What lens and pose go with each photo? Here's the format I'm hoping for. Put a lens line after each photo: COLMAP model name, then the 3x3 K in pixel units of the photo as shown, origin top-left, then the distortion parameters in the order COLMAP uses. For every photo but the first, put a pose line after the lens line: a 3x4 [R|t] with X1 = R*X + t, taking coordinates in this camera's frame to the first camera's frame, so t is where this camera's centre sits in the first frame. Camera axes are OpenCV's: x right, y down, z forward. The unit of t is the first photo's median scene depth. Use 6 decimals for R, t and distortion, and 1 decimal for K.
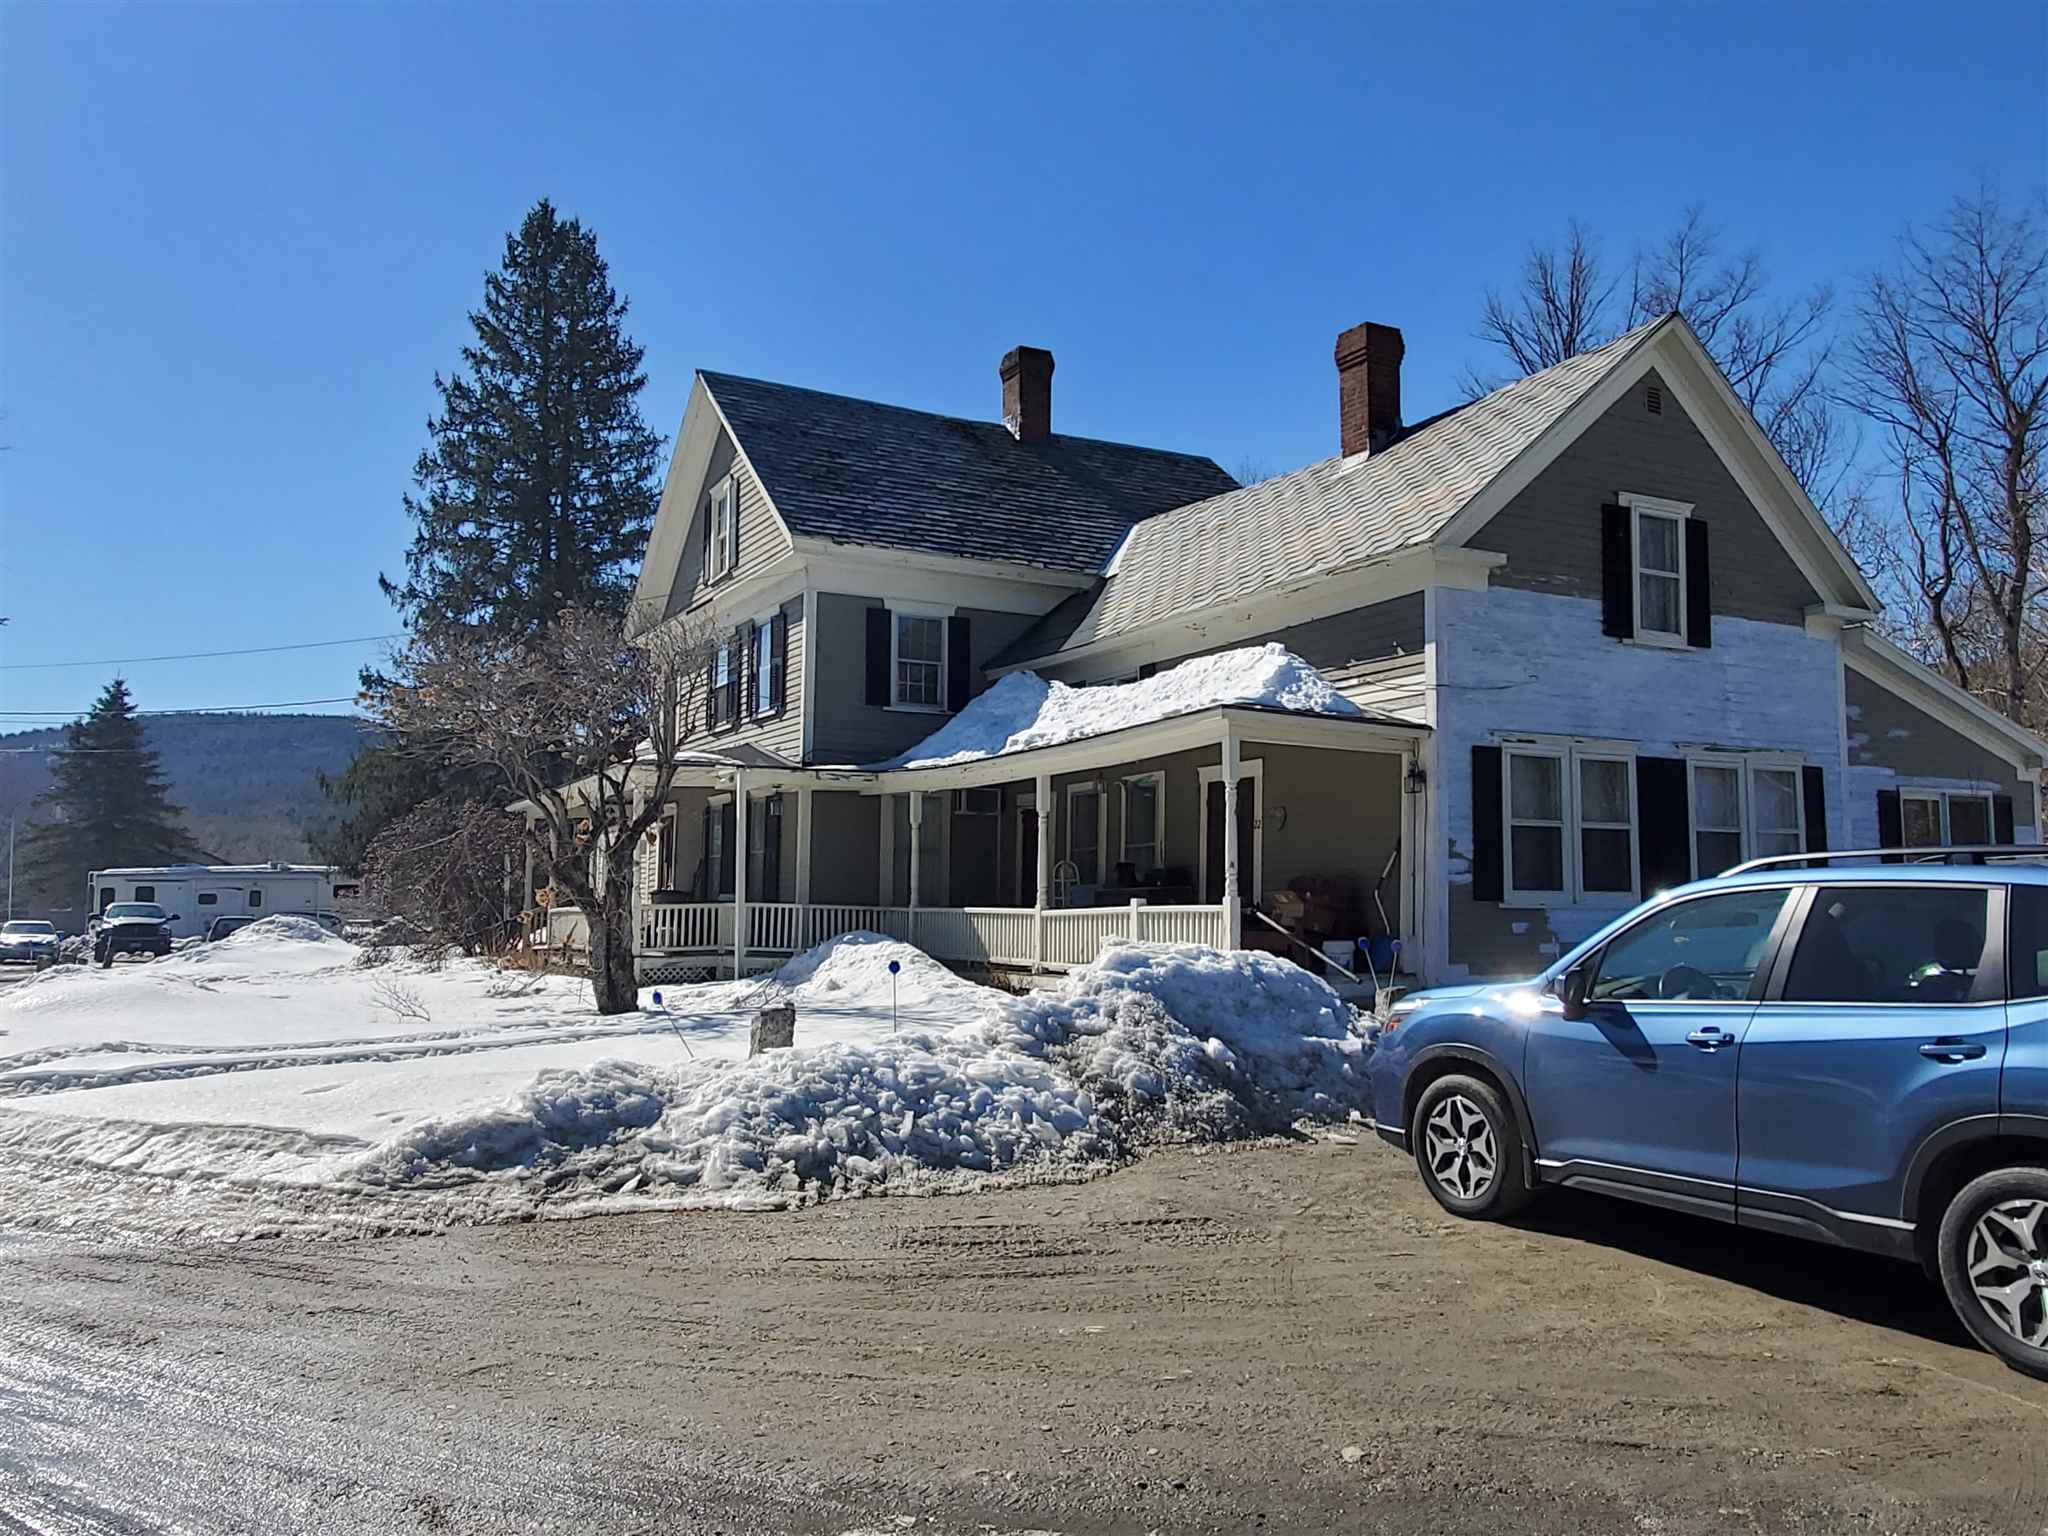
lens RADIAL K [[1549.3, 0, 1024.0], [0, 1549.3, 768.0], [0, 0, 1]] dist [0.003186, 0.001675]
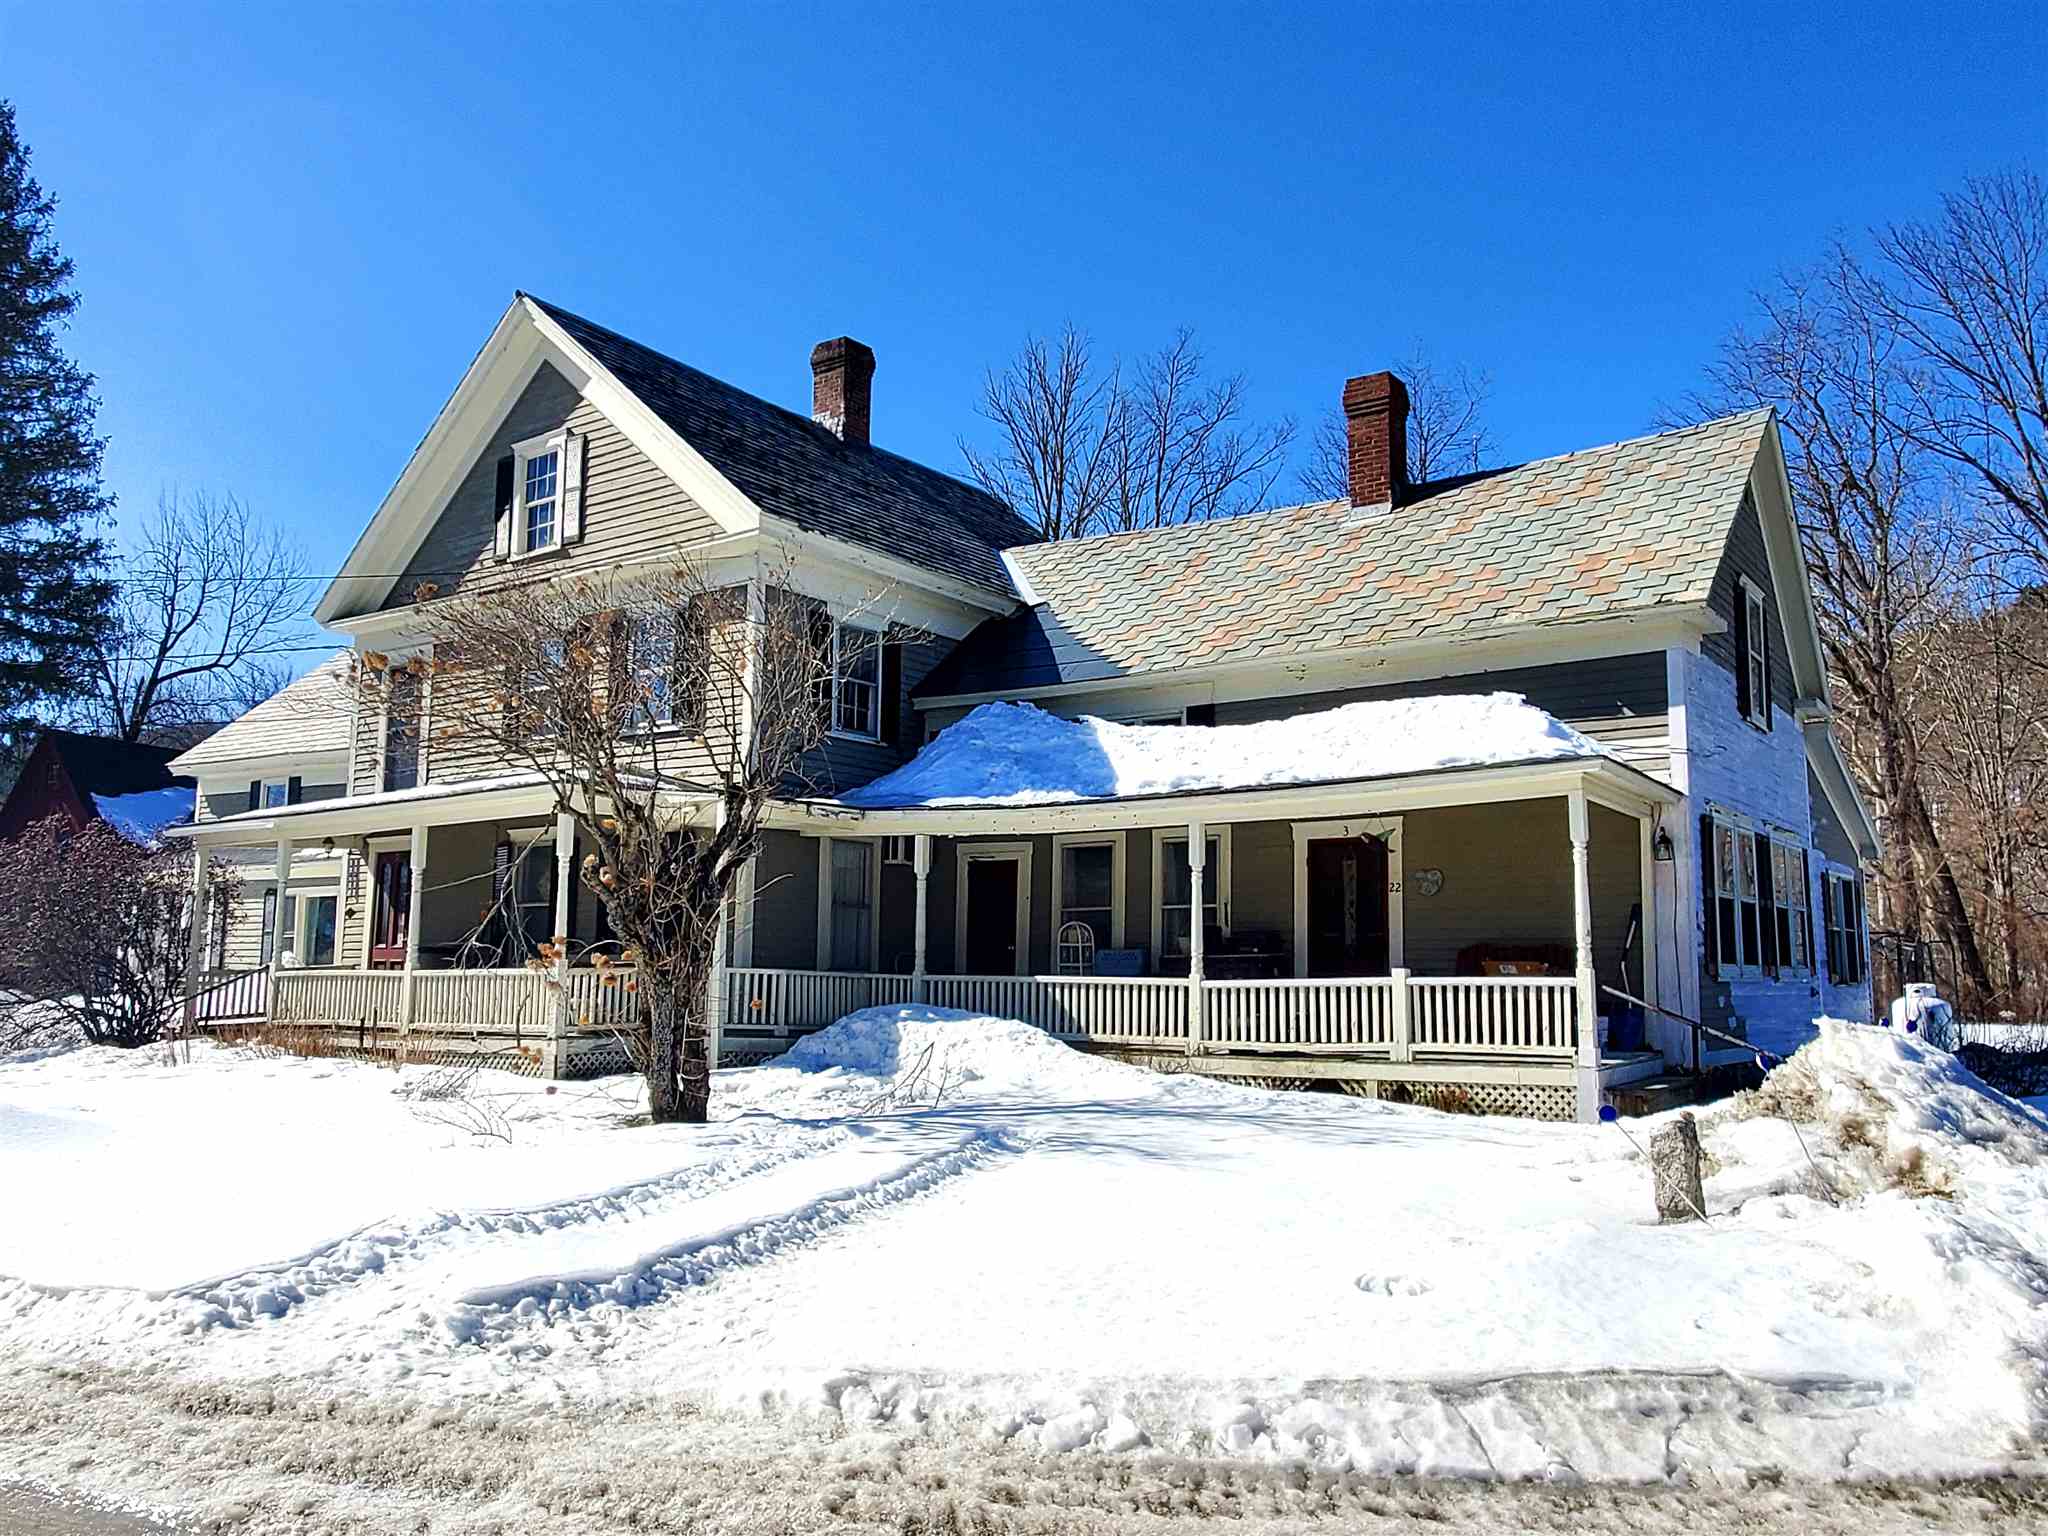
lens RADIAL K [[1549.3, 0, 1024.0], [0, 1549.3, 768.0], [0, 0, 1]] dist [0.003186, 0.001675]
pose [[0.901150, 0.060436, 0.429273, -0.382275], [-0.043791, 0.997860, -0.048558, 0.017203], [-0.431289, 0.024960, 0.901868, 0.225131]]
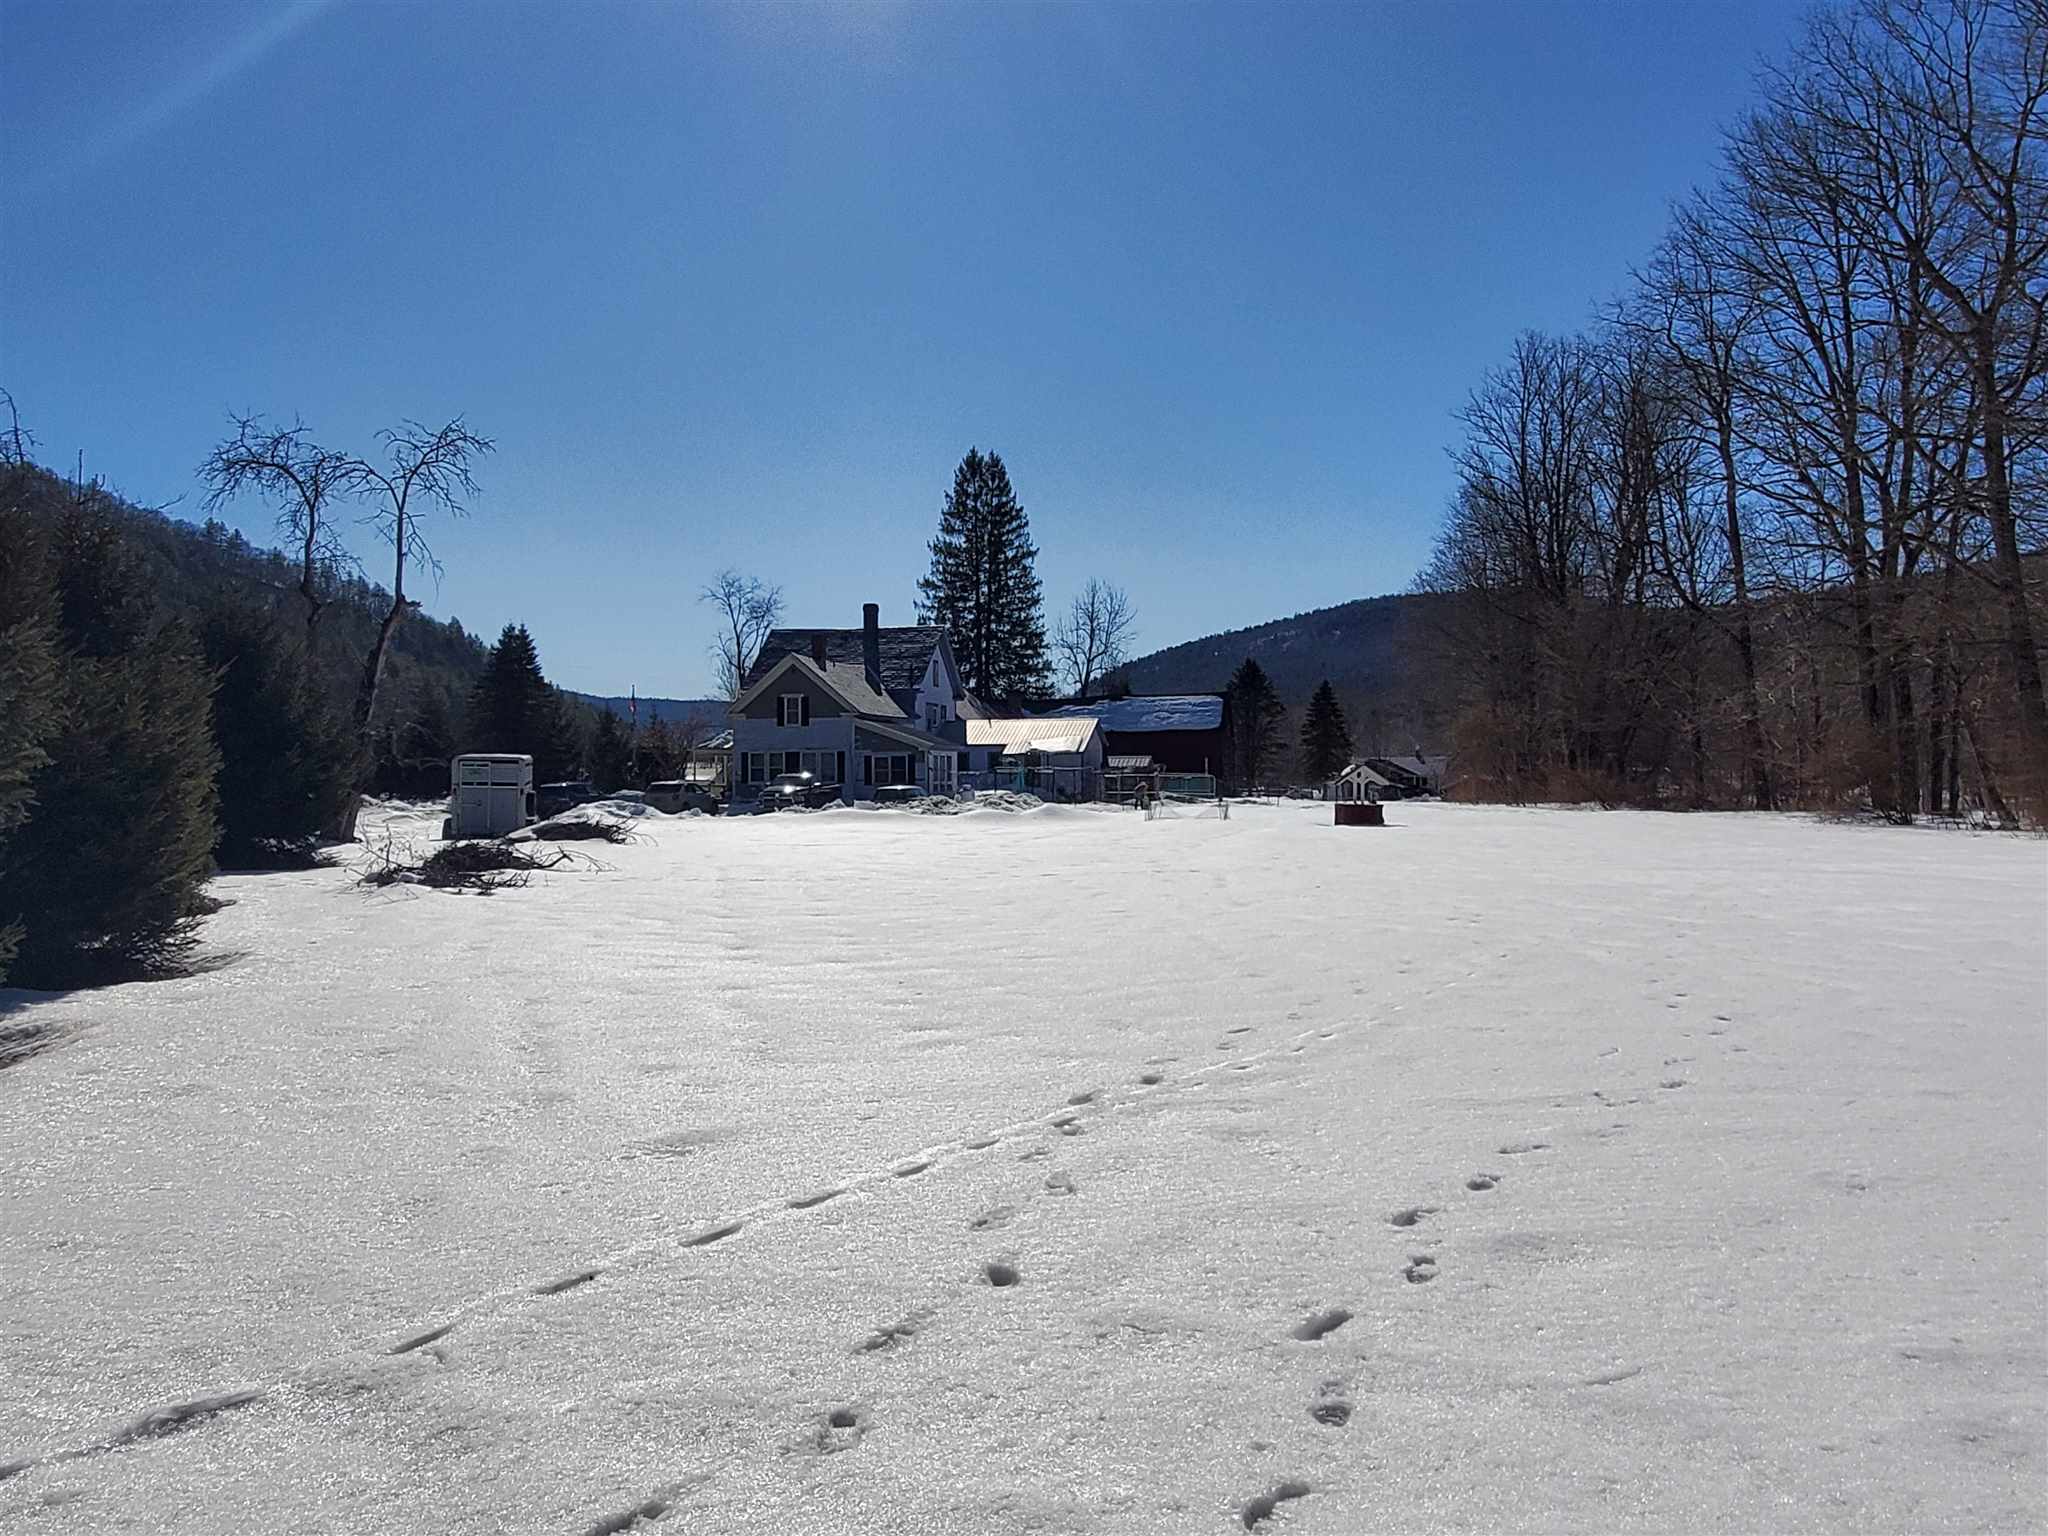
lens RADIAL K [[1549.3, 0, 1024.0], [0, 1549.3, 768.0], [0, 0, 1]] dist [0.003186, 0.001675]
pose [[0.738002, -0.004958, -0.674780, 3.063166], [0.064618, 0.995897, 0.063355, -0.156590], [0.671698, -0.090359, 0.735294, -1.445962]]
